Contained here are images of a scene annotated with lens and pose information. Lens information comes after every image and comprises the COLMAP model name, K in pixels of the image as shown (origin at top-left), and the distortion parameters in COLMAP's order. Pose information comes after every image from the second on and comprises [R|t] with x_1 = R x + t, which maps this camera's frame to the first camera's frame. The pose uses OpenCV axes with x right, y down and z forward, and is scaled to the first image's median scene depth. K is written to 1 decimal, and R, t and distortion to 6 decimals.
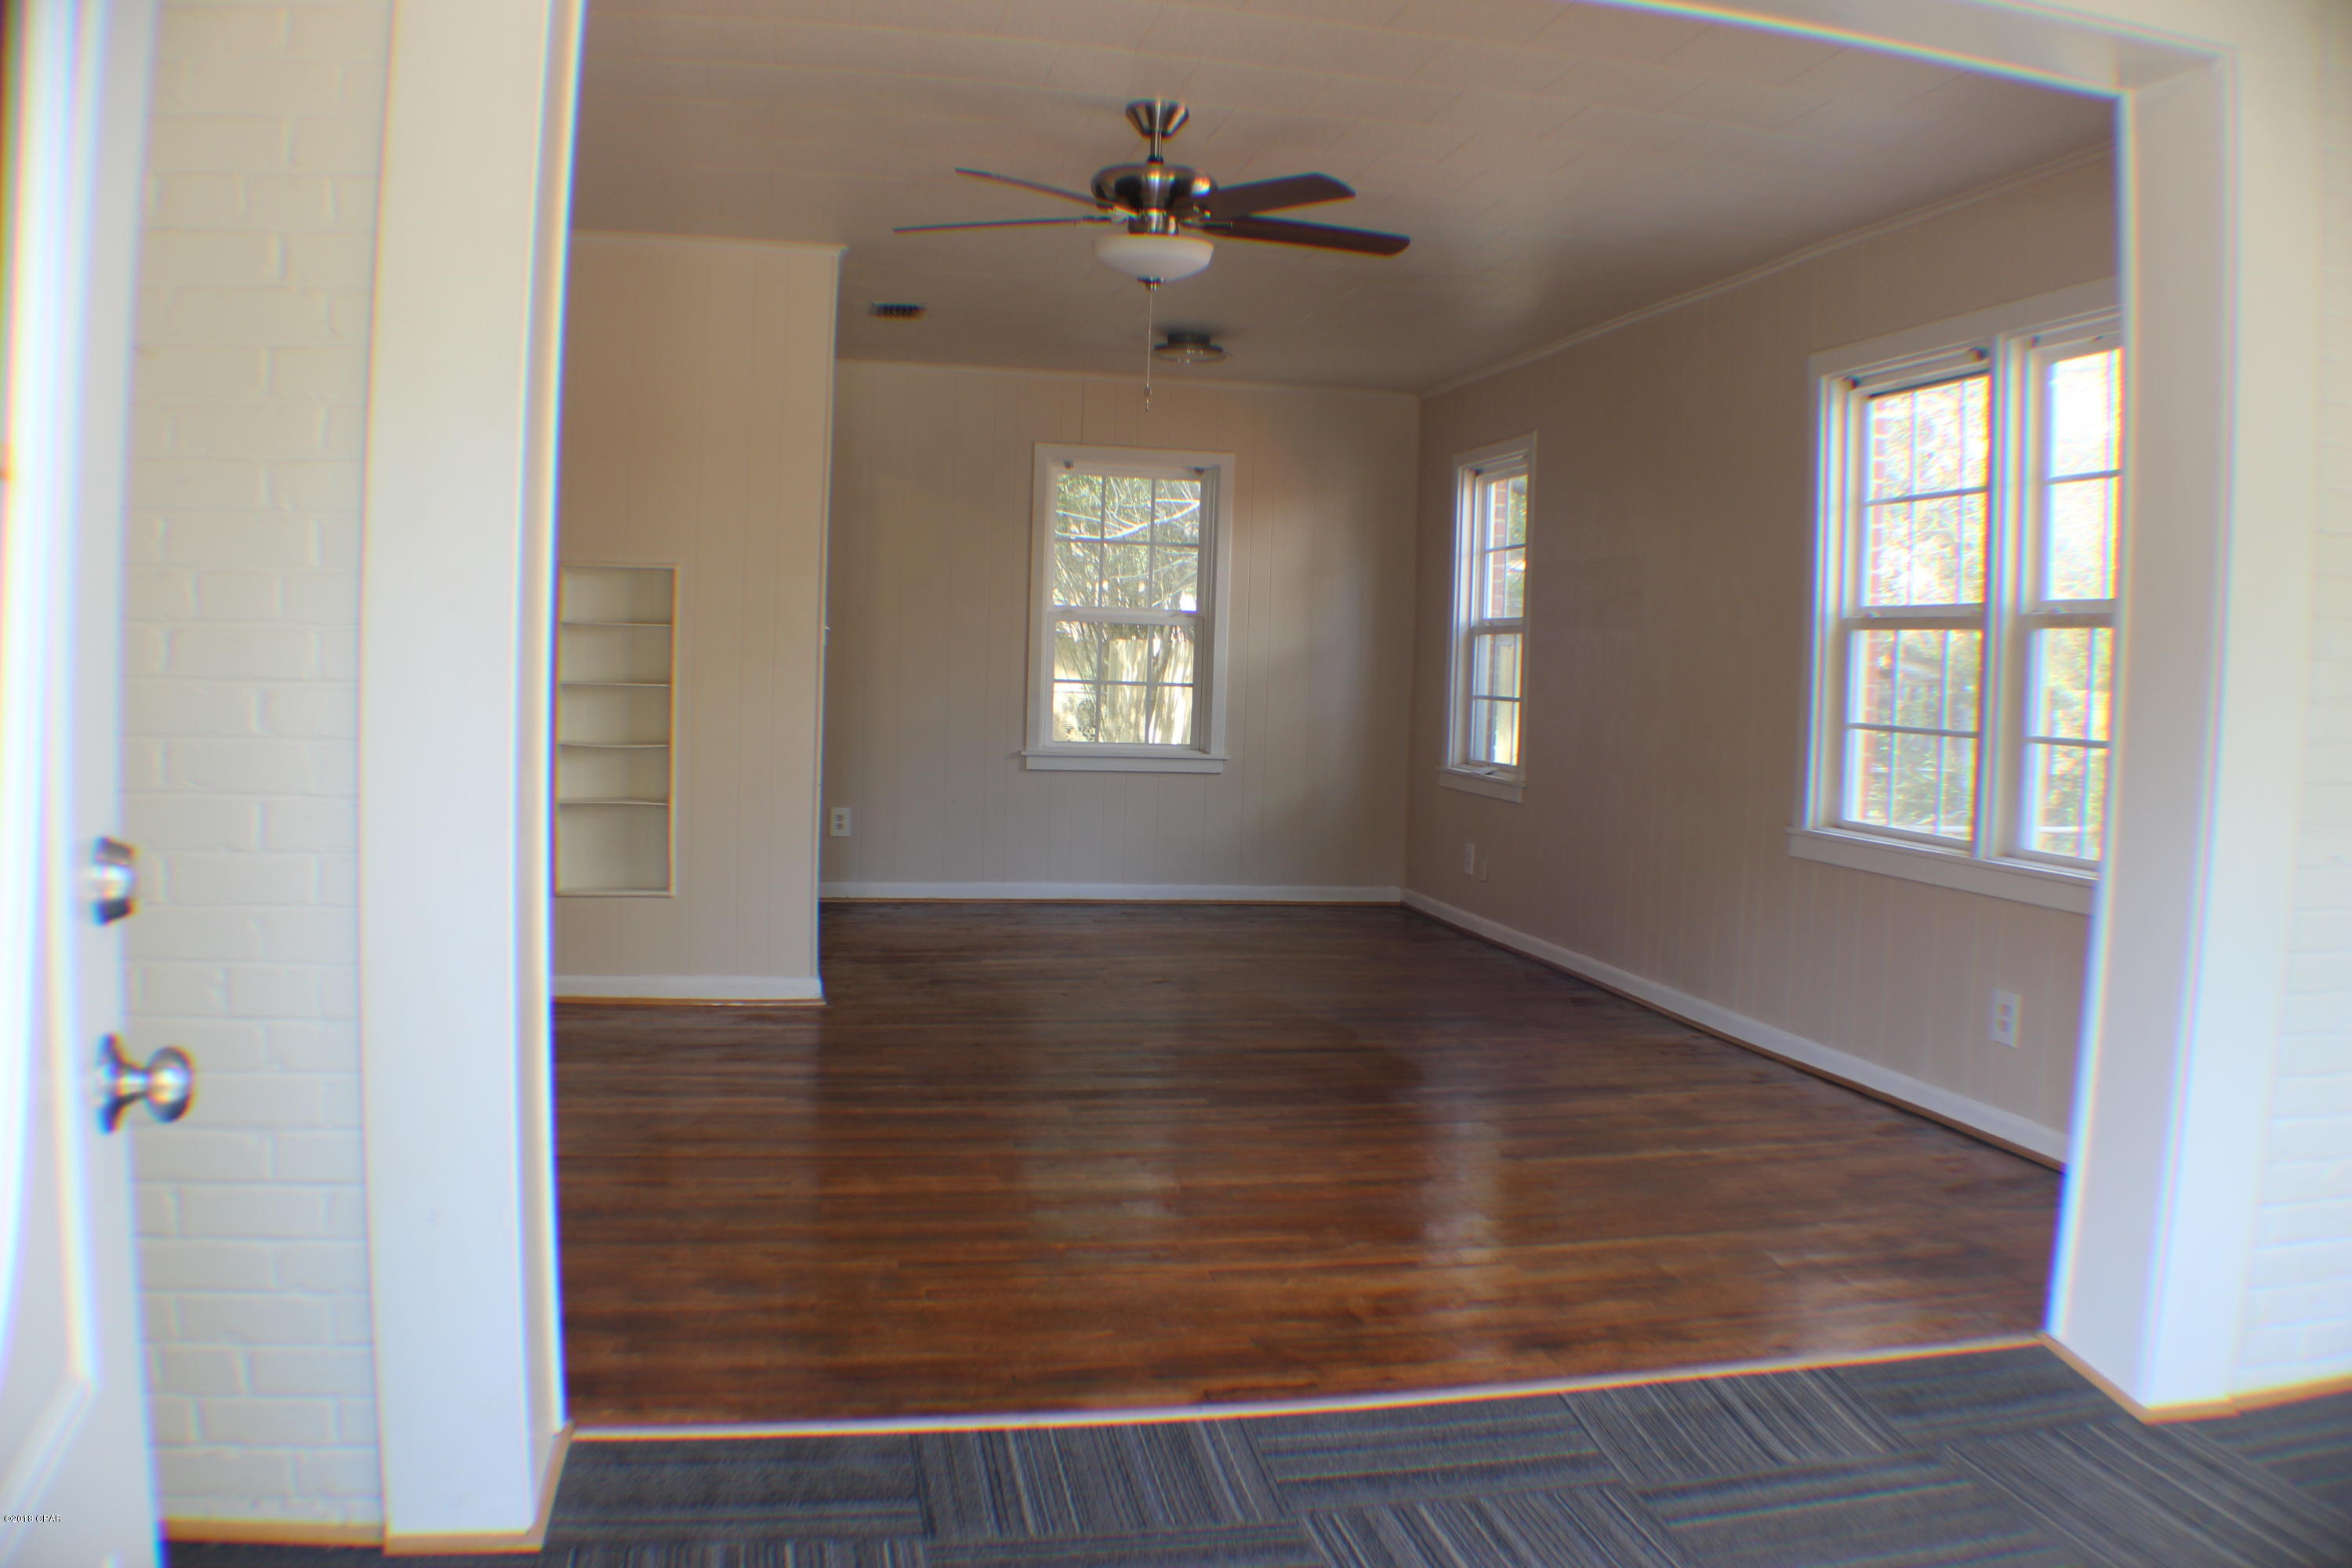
lens RADIAL K [[1848.6, 0, 1169.1], [0, 1848.6, 815.4], [0, 0, 1]] dist [-0.240374, 0.090331]
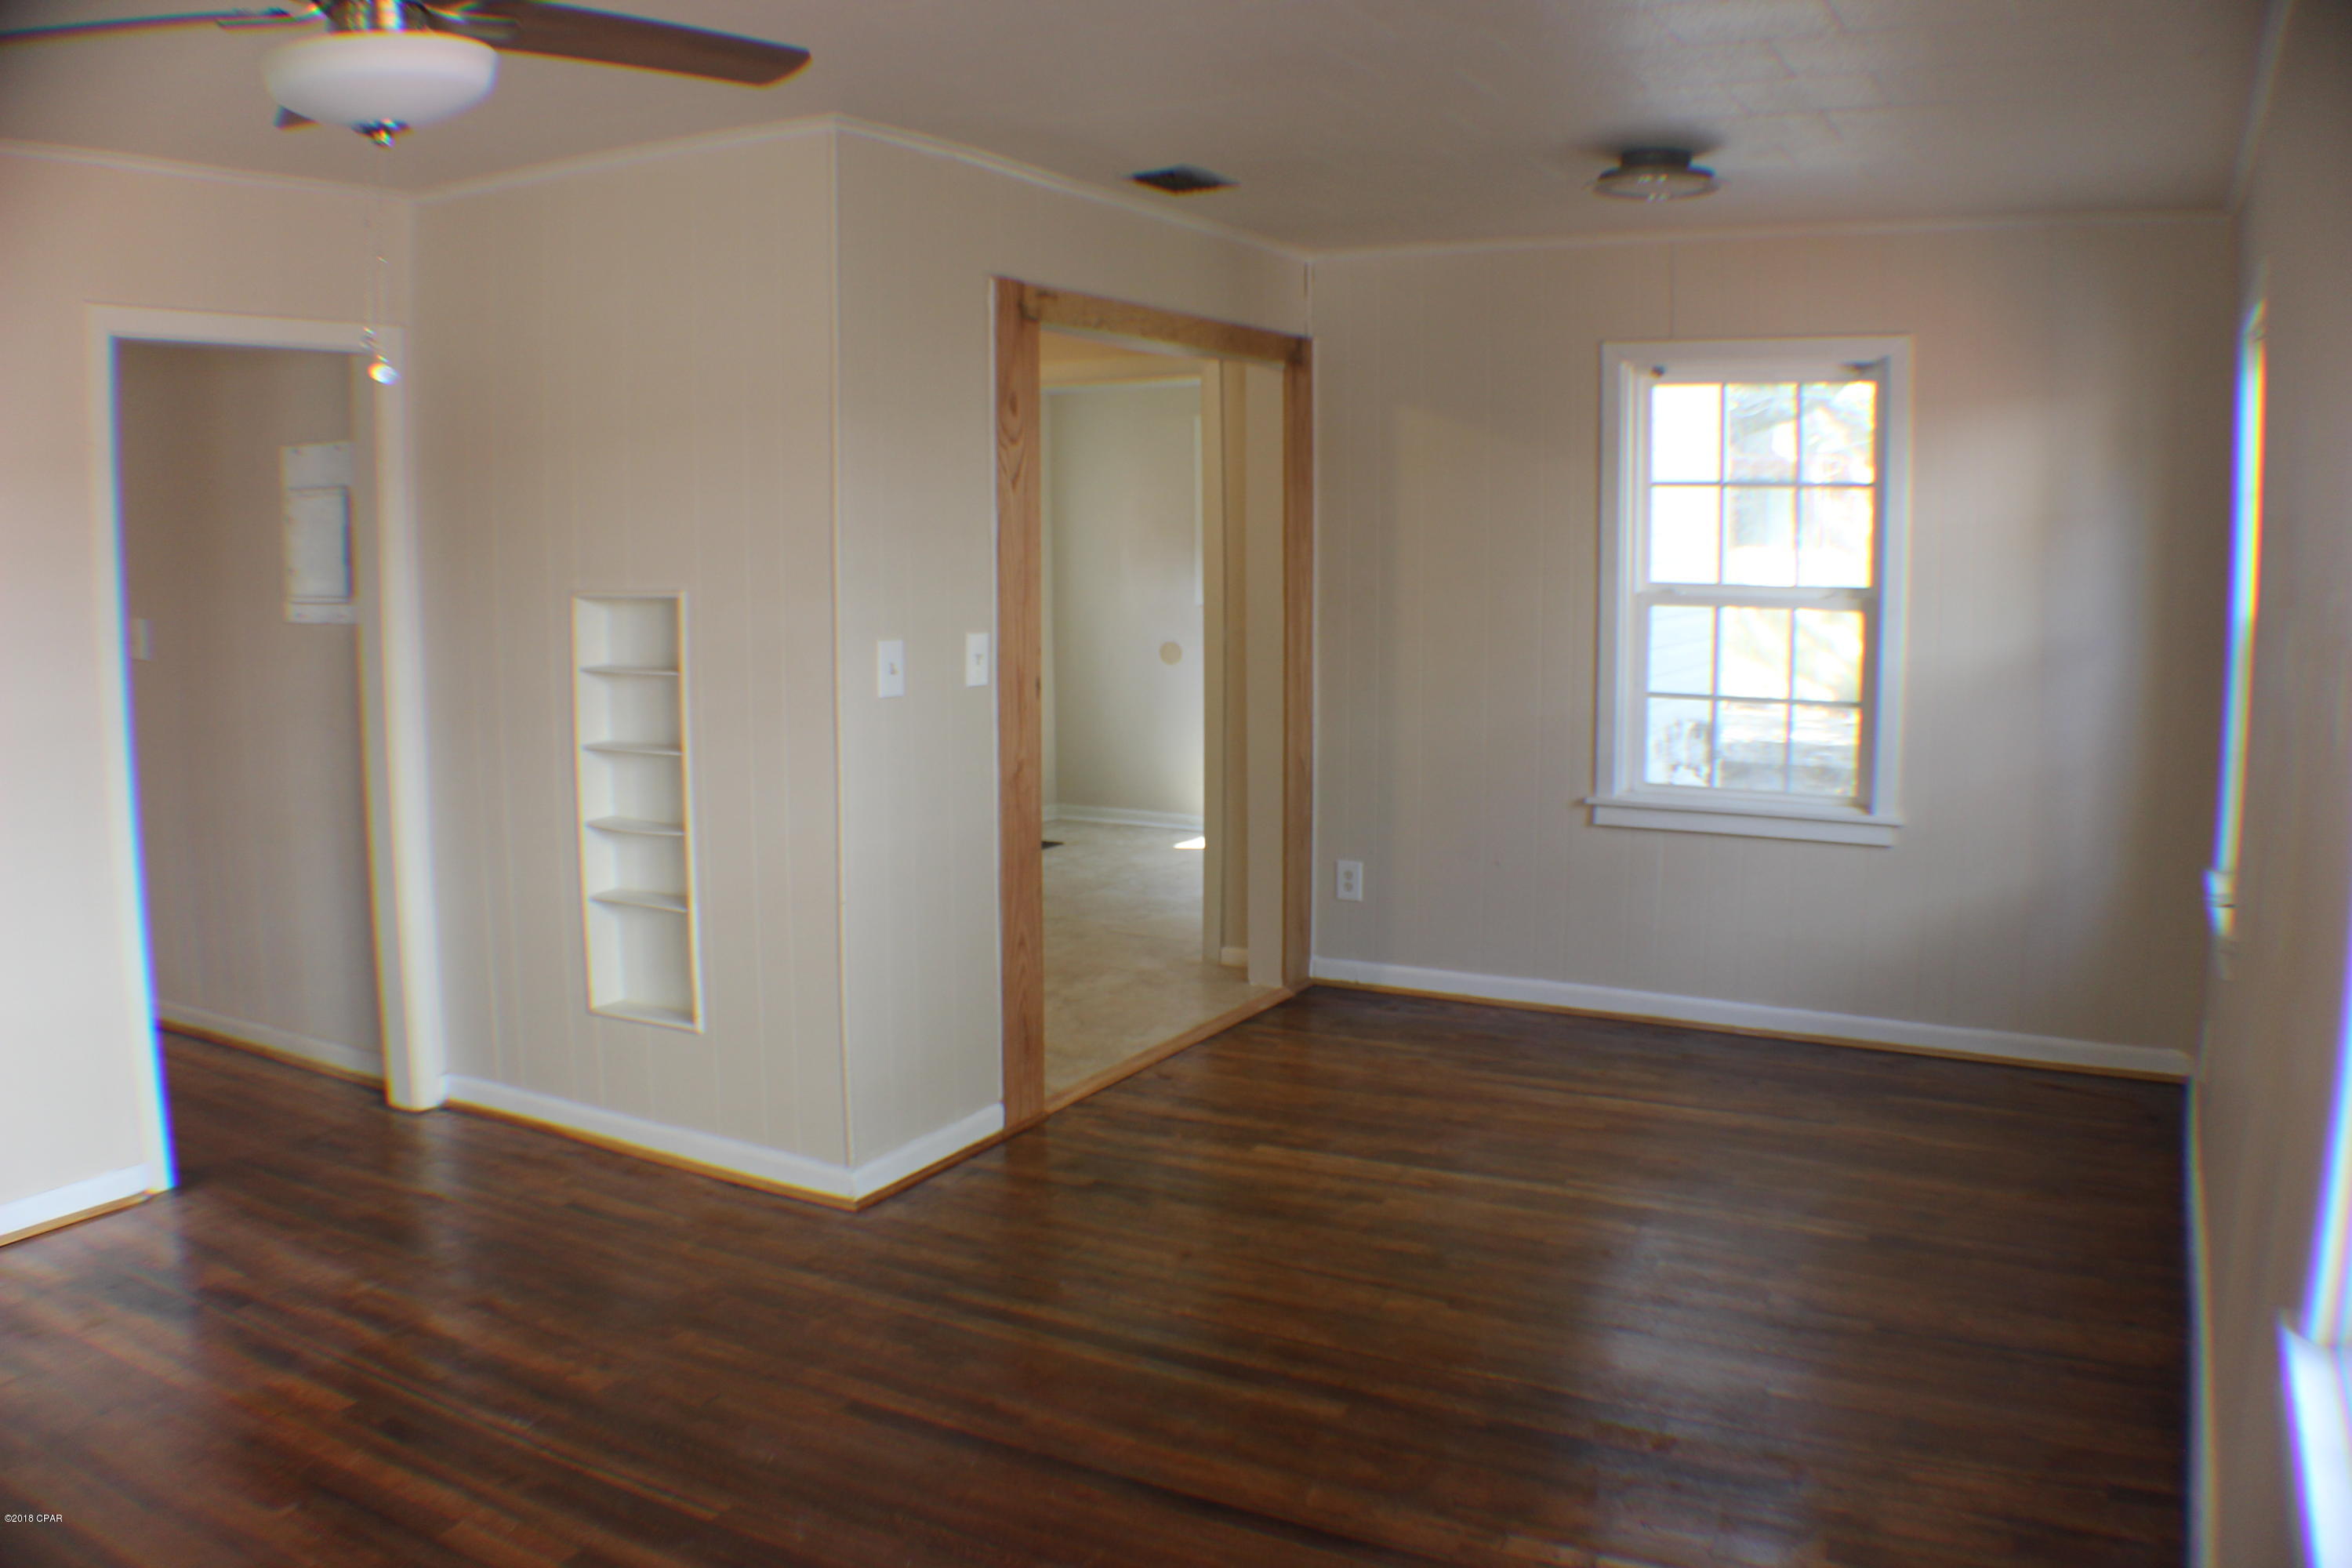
lens RADIAL K [[1848.6, 0, 1169.1], [0, 1848.6, 815.4], [0, 0, 1]] dist [-0.240374, 0.090331]
pose [[0.750494, 0.062608, -0.657905, 0.402012], [-0.026477, 0.997552, 0.064727, -0.109387], [0.660346, -0.031158, 0.750315, 0.626733]]
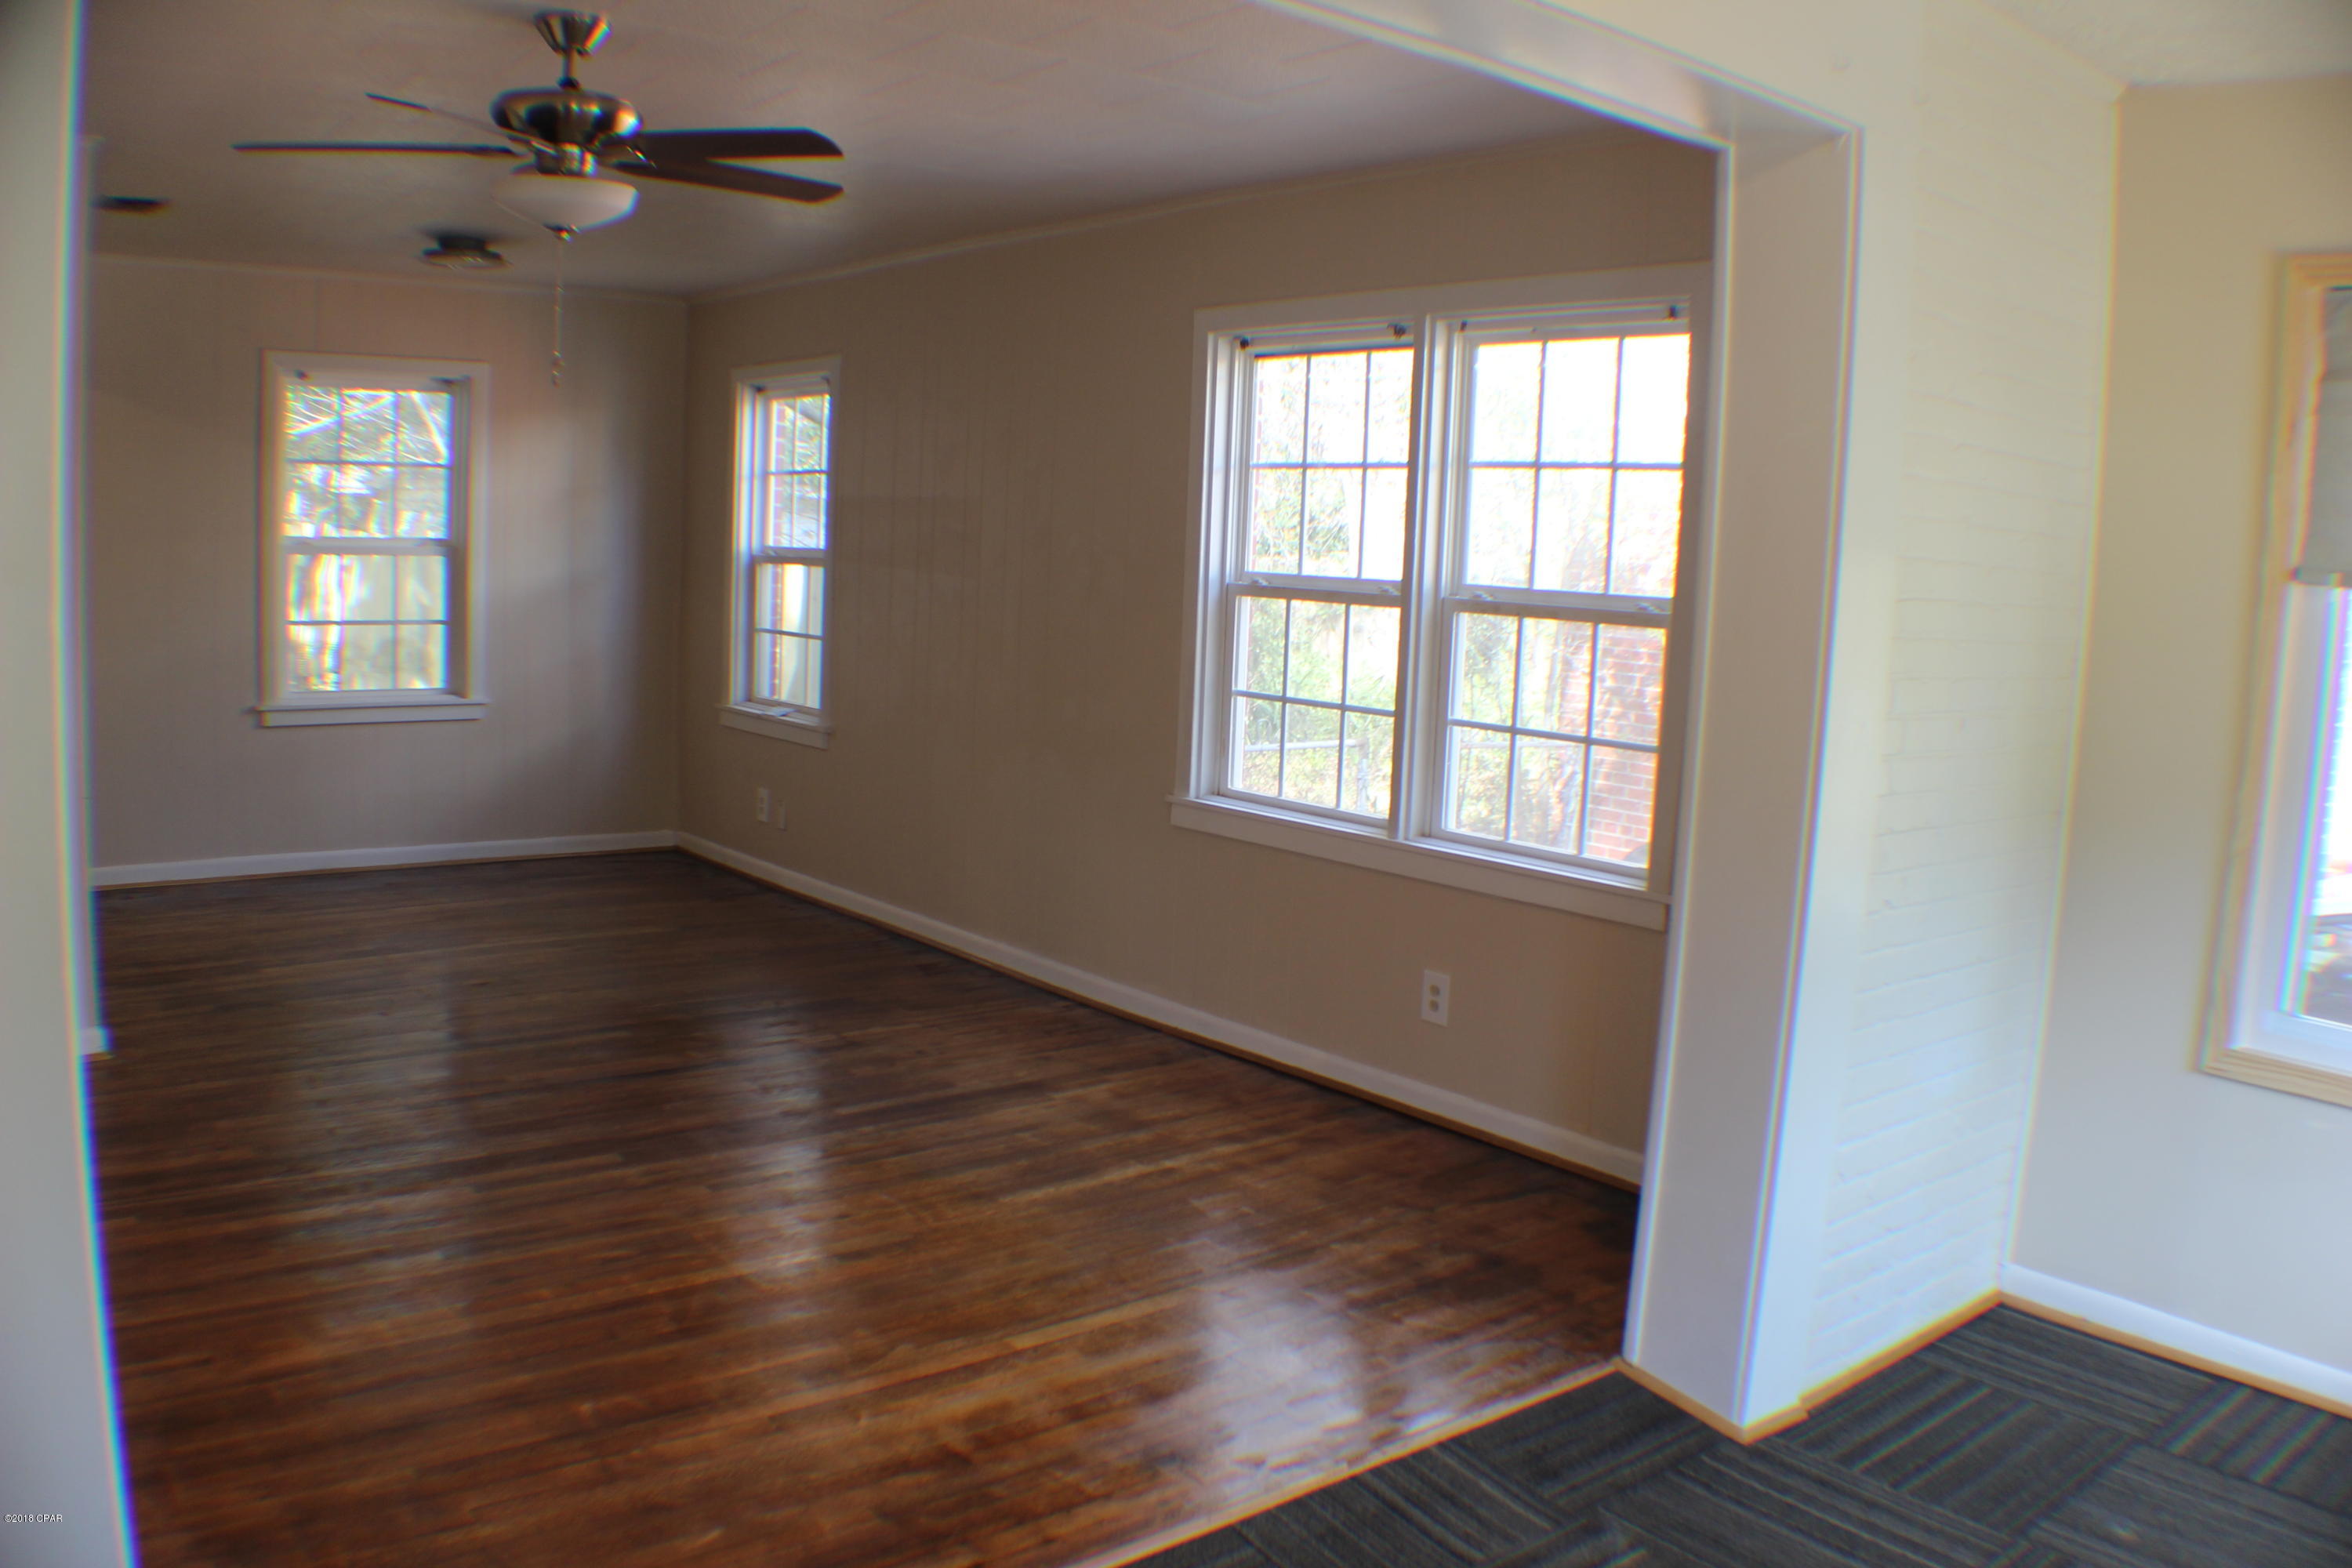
lens RADIAL K [[1848.6, 0, 1169.1], [0, 1848.6, 815.4], [0, 0, 1]] dist [-0.240374, 0.090331]
pose [[0.889012, -0.058112, 0.454181, -0.118706], [0.020781, 0.996012, 0.086761, -0.073336], [-0.457412, -0.067693, 0.886675, 0.110167]]
